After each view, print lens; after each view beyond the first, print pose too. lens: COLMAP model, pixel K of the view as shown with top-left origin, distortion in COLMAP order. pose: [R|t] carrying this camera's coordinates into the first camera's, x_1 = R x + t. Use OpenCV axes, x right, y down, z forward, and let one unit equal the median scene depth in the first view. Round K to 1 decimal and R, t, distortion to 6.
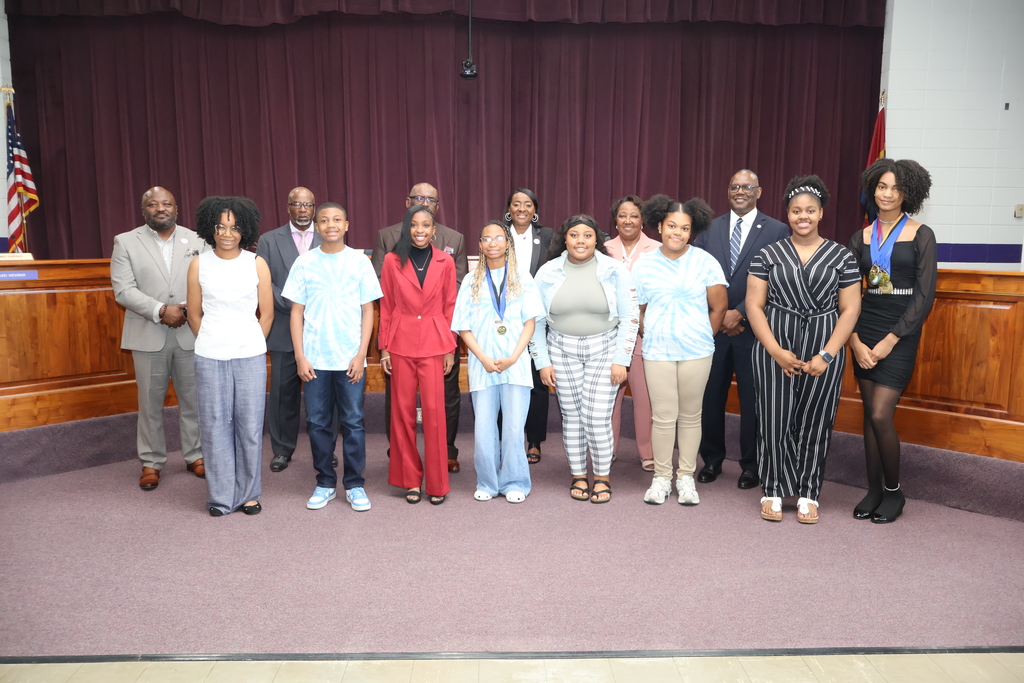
lens RADIAL K [[844.5, 0, 519.1], [0, 844.5, 347.7], [0, 0, 1]] dist [-0.000631, 0.007677]
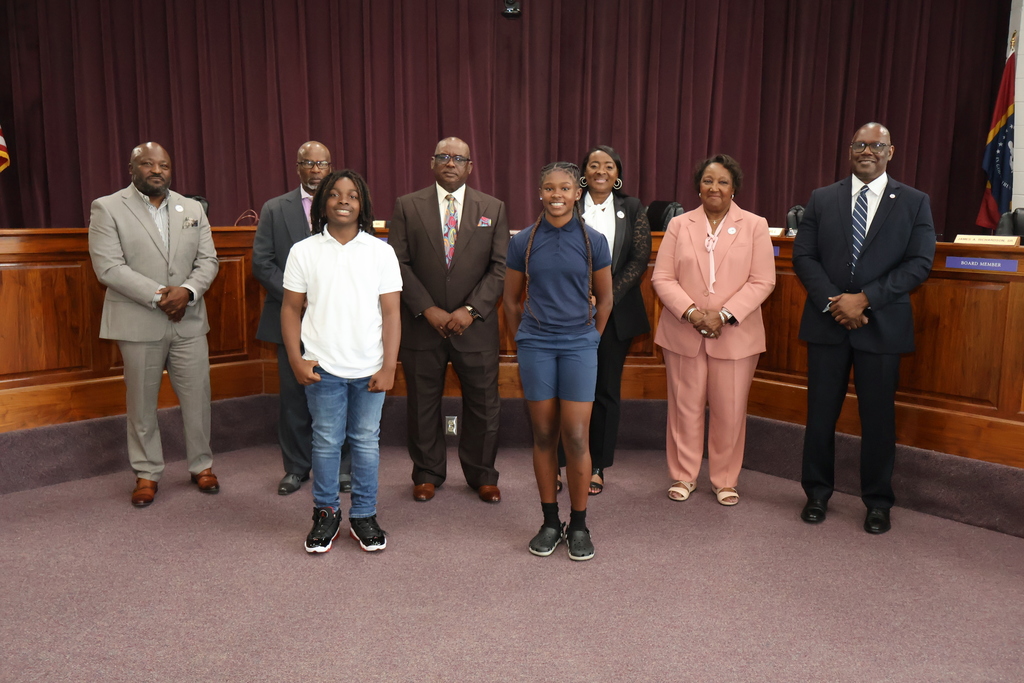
lens RADIAL K [[882.6, 0, 512.0], [0, 882.6, 341.5], [0, 0, 1]] dist [0.008794, 0.003965]
pose [[0.999132, 0.015897, -0.038500, -0.029495], [-0.015167, 0.999701, 0.019194, -0.020021], [0.038794, -0.018593, 0.999074, 0.170561]]
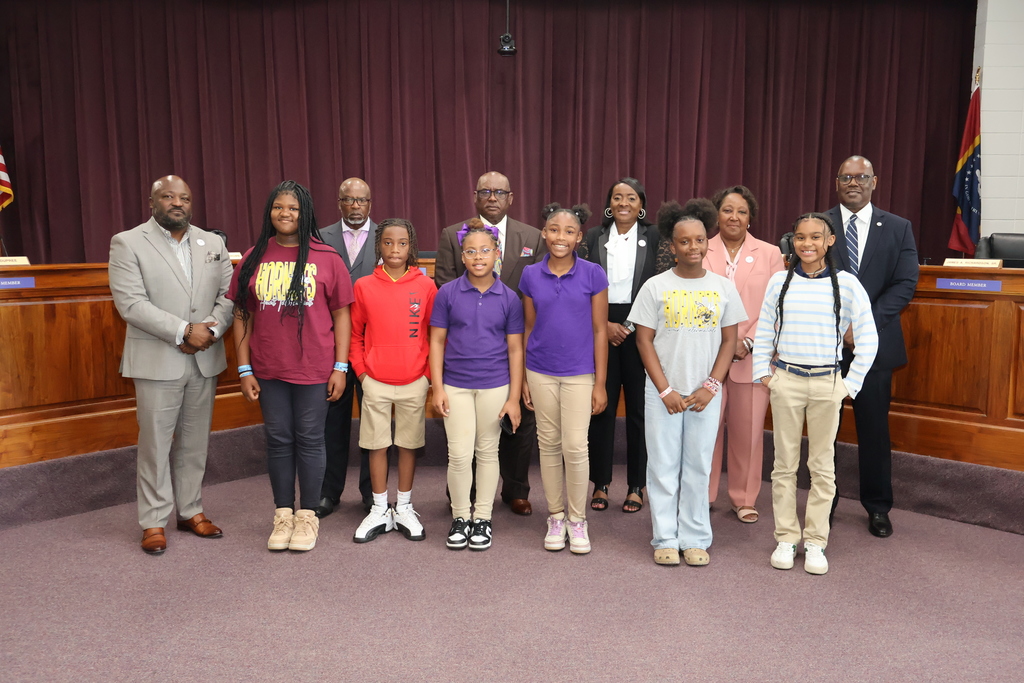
lens RADIAL K [[908.7, 0, 505.1], [0, 908.7, 350.8], [0, 0, 1]] dist [0.005194, 0.008494]
pose [[0.999968, -0.002180, 0.007677, -0.103382], [0.002214, 0.999988, -0.004342, -0.012620], [-0.007667, 0.004358, 0.999961, 0.087814]]
